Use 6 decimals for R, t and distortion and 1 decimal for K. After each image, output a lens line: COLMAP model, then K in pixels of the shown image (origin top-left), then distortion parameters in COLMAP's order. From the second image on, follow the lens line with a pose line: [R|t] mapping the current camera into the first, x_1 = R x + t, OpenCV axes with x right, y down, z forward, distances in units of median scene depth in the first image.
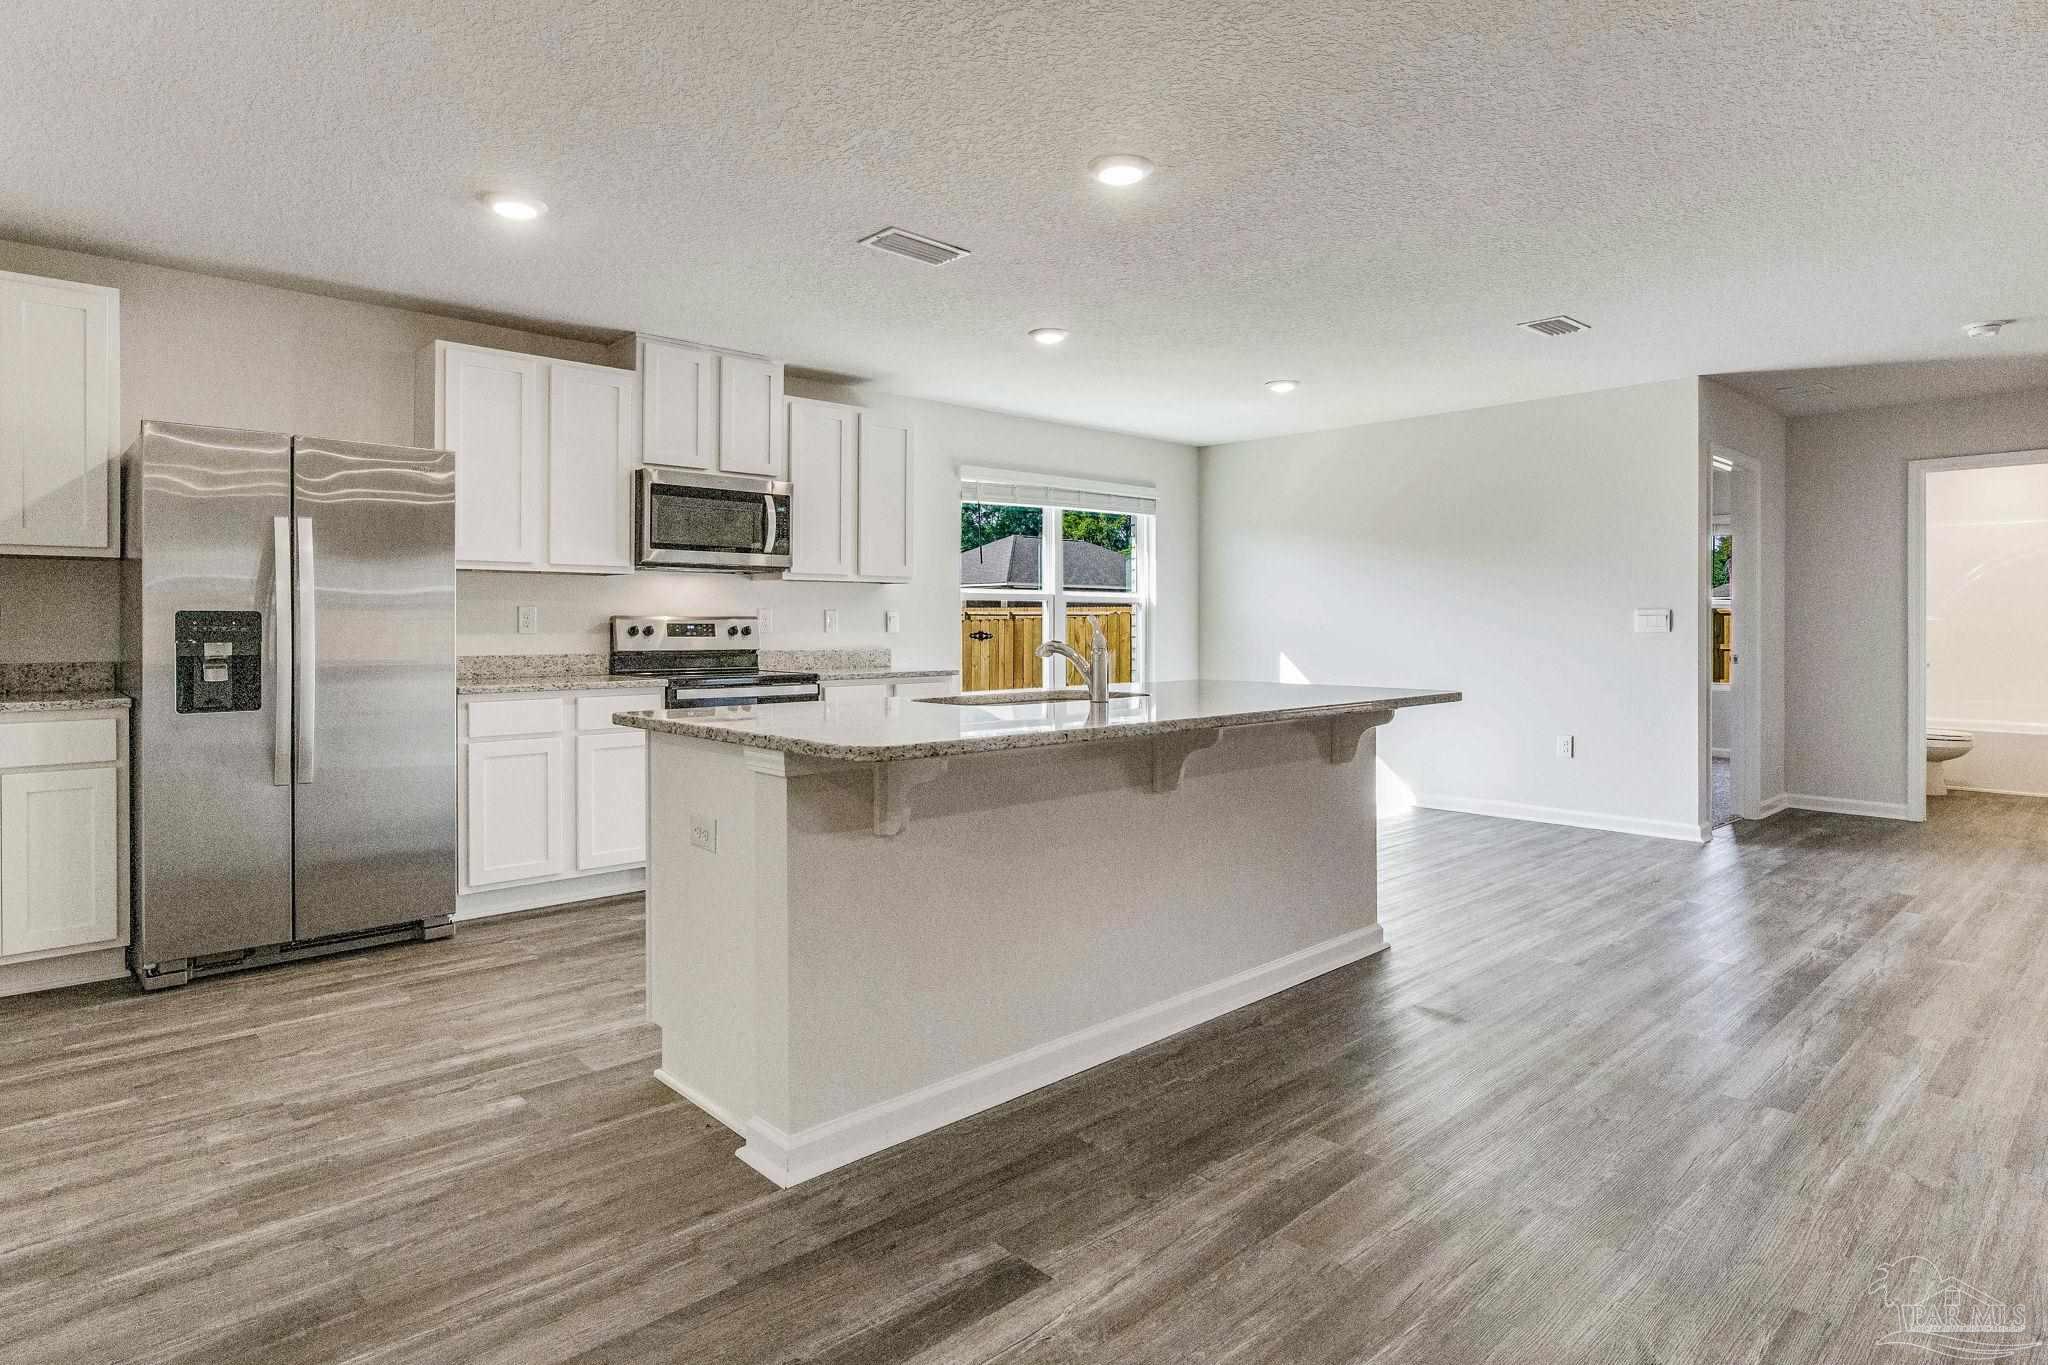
lens RADIAL K [[1087.6, 0, 999.1], [0, 1087.6, 650.1], [0, 0, 1]] dist [-0.006850, 0.000701]
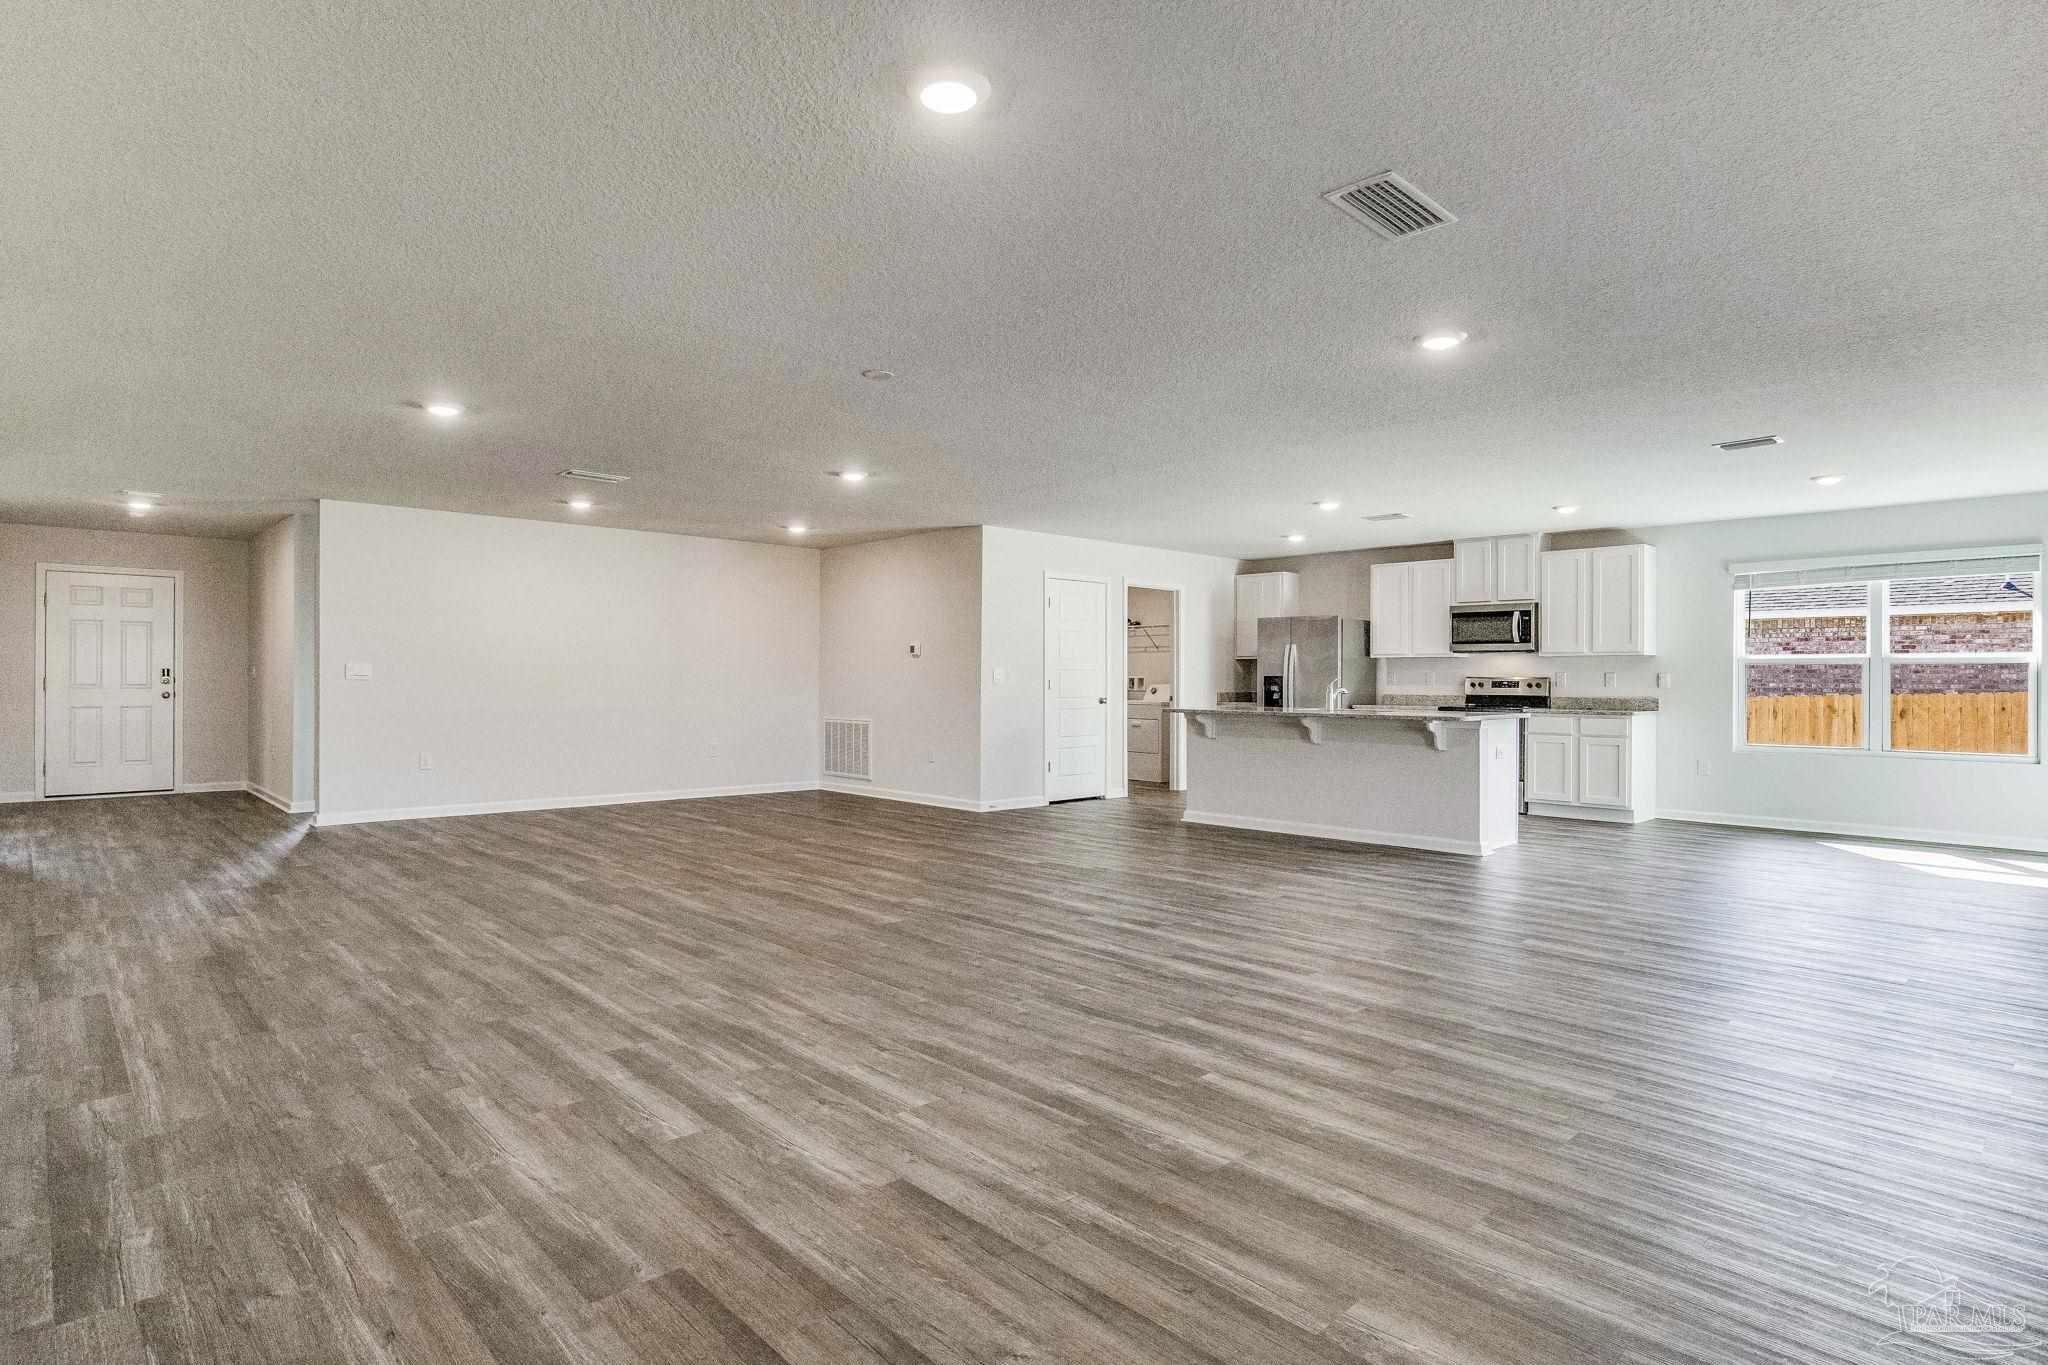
lens RADIAL K [[1052.8, 0, 1024.0], [0, 1052.8, 682.5], [0, 0, 1]] dist [-0.003081, 0.000051]
pose [[0.045082, 0.000895, -0.998983, 1.678244], [-0.030067, 0.999548, -0.000461, 0.004619], [0.998531, 0.030057, 0.045088, 0.096390]]
